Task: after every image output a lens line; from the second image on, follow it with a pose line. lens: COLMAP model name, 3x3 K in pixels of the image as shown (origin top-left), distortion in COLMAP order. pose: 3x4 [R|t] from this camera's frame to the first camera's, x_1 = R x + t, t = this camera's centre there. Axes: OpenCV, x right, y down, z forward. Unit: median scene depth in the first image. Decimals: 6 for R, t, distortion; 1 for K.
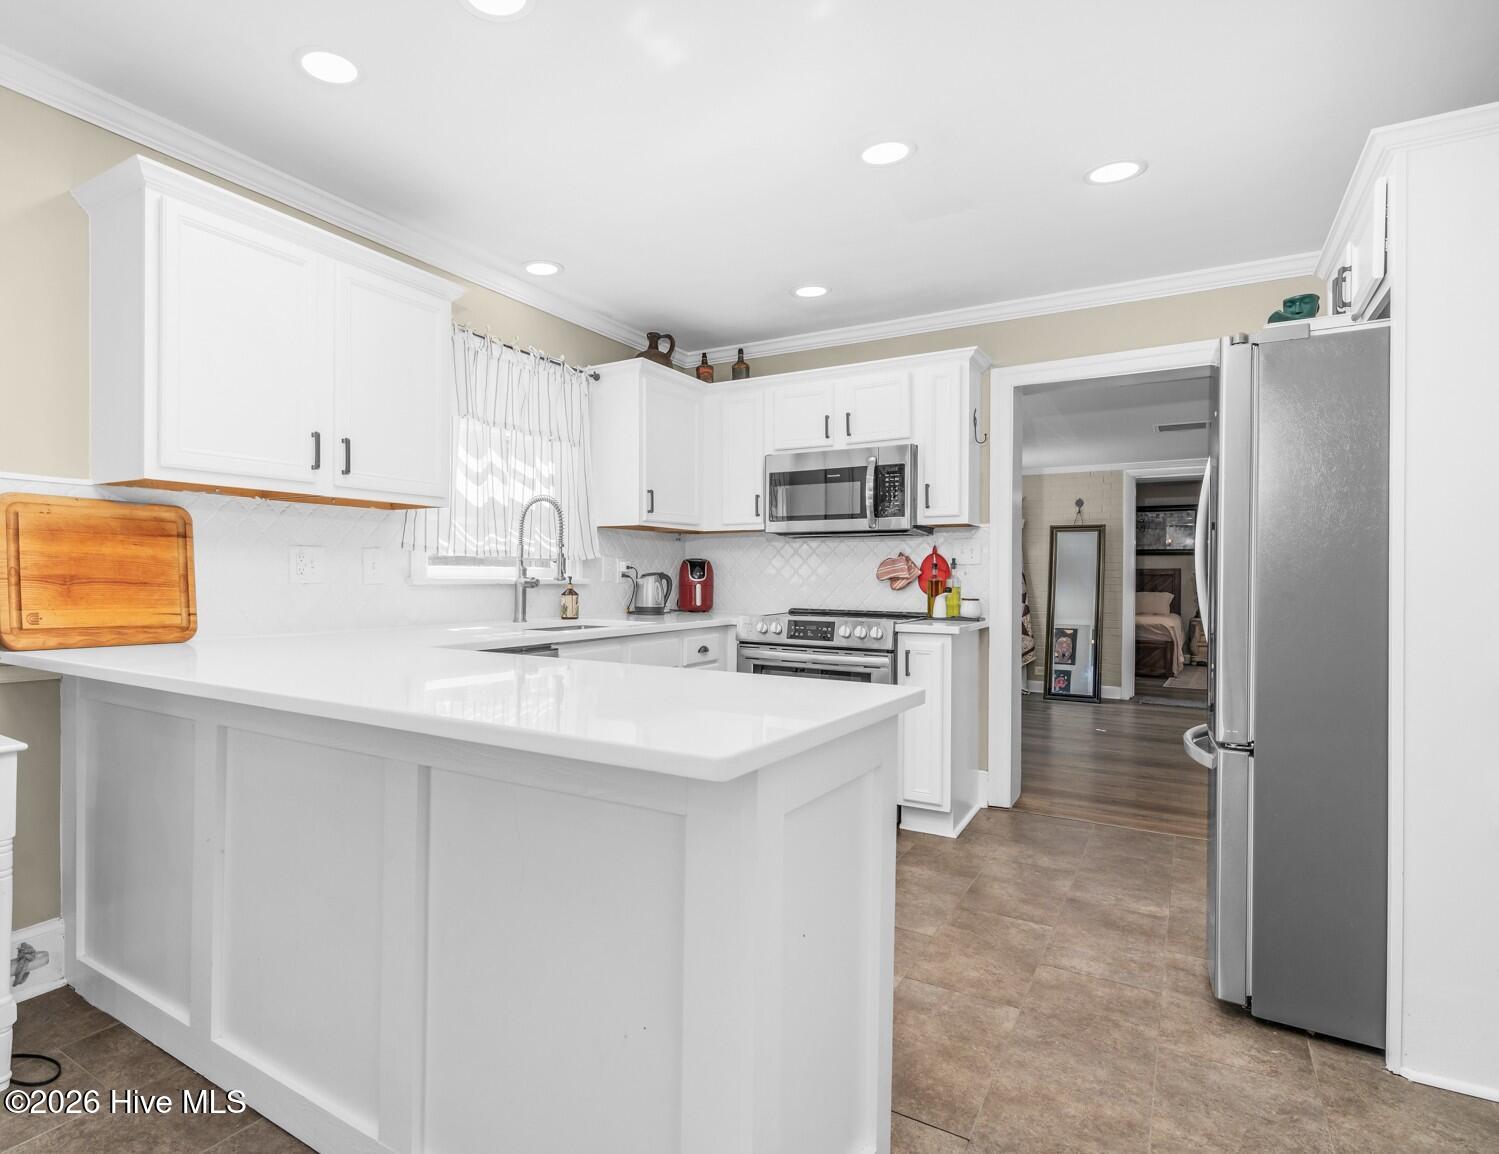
lens RADIAL K [[765.9, 0, 748.7], [0, 765.9, 578.3], [0, 0, 1]] dist [-0.000135, -0.000051]
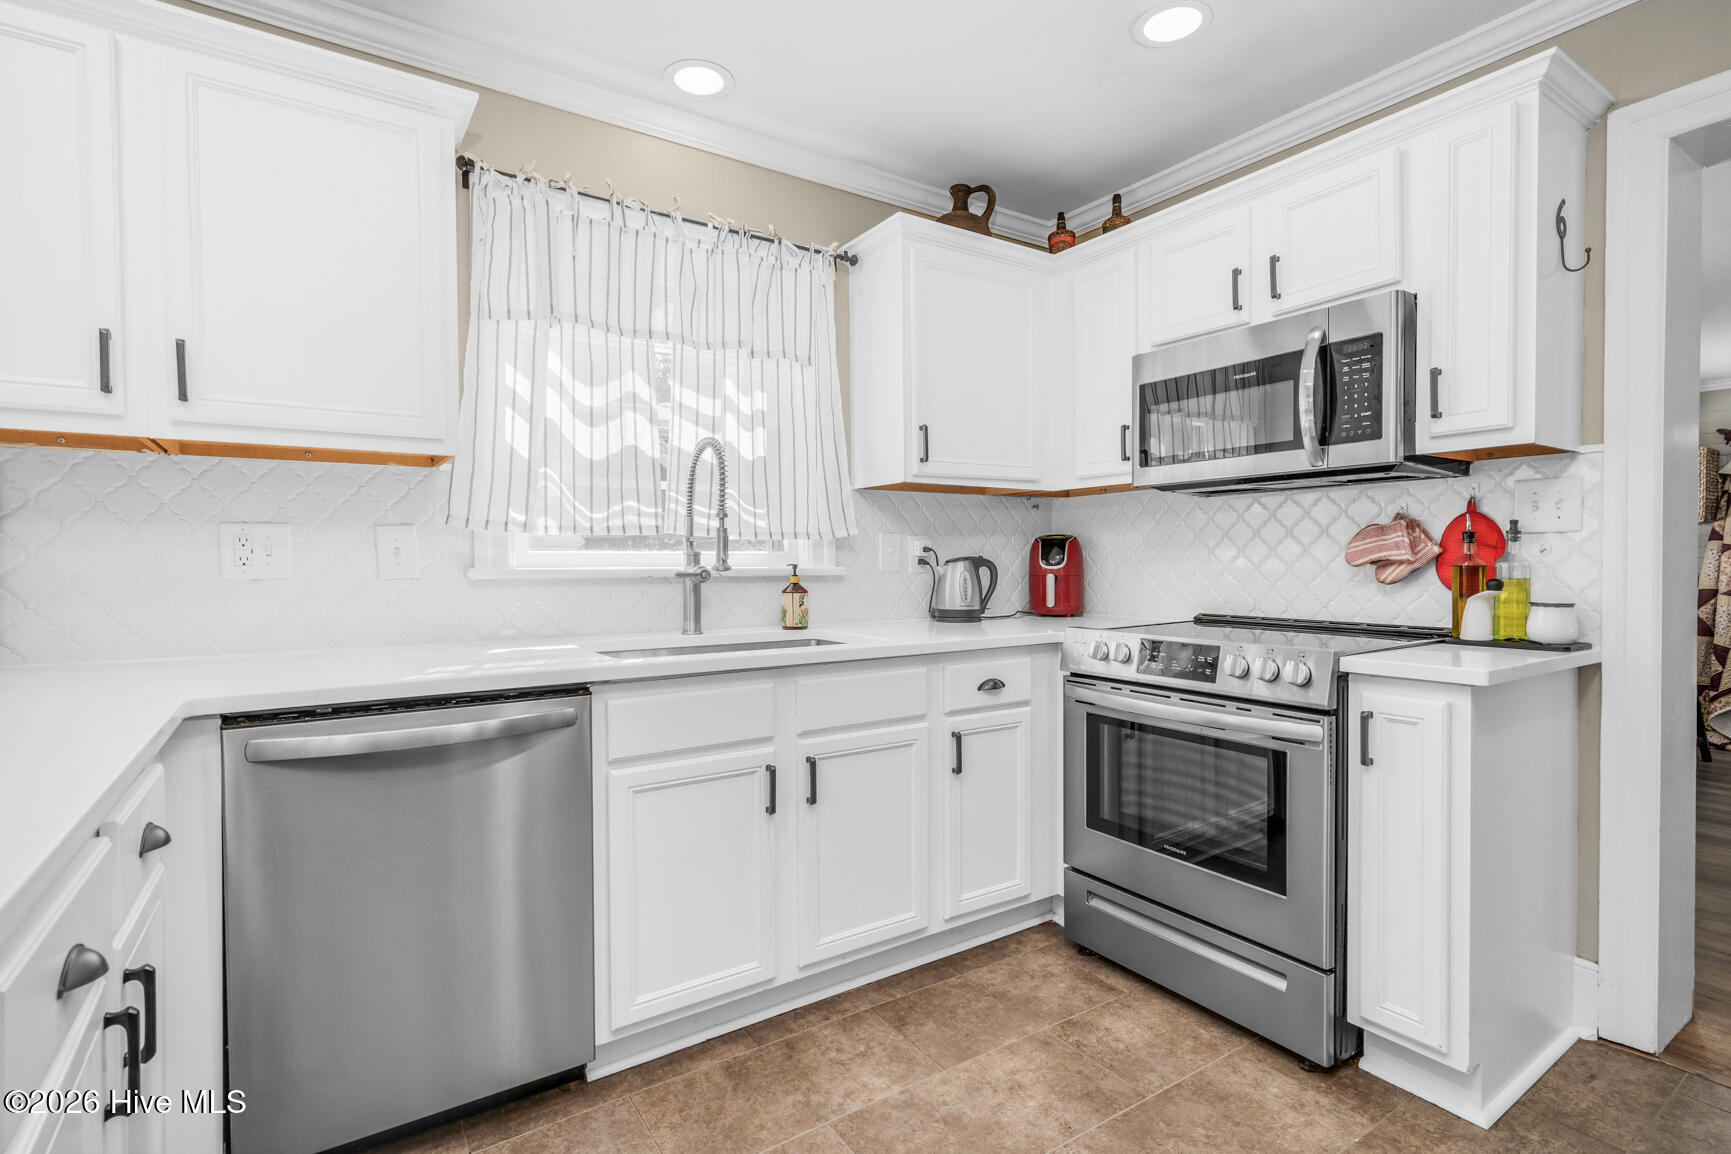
lens RADIAL K [[897.4, 0, 866.9], [0, 897.4, 578.7], [0, 0, 1]] dist [0.006218, -0.000938]
pose [[0.907103, -0.001949, -0.420903, 0.140325], [0.008759, 0.999860, 0.014246, -0.000391], [0.420817, -0.016610, 0.906994, 0.313057]]
